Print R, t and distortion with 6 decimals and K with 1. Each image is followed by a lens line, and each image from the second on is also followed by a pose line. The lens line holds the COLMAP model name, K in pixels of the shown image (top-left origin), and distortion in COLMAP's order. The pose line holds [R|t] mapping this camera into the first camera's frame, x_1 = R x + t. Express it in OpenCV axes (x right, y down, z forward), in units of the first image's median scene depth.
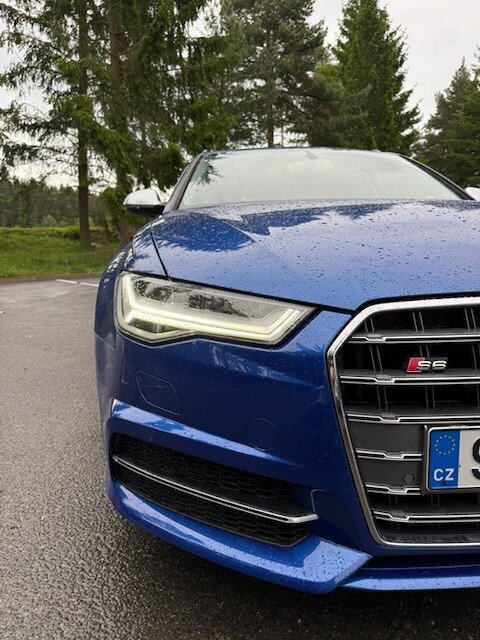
lens RADIAL K [[460.2, 0, 240.0], [0, 460.2, 320.0], [0, 0, 1]] dist [0.000215, -0.009241]
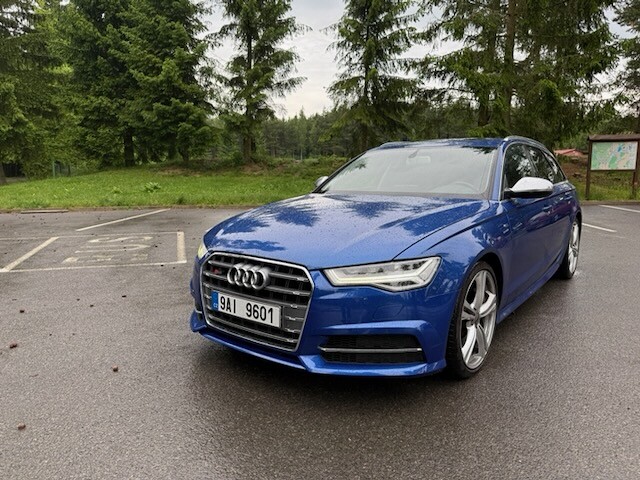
lens RADIAL K [[451.2, 0, 324.2], [0, 451.2, 240.4], [0, 0, 1]] dist [0.035833, -0.042534]
pose [[0.736902, 0.117029, -0.665793, 0.141122], [-0.114260, 0.992293, 0.047955, -0.016971], [0.666273, 0.040736, 0.744594, -0.042124]]
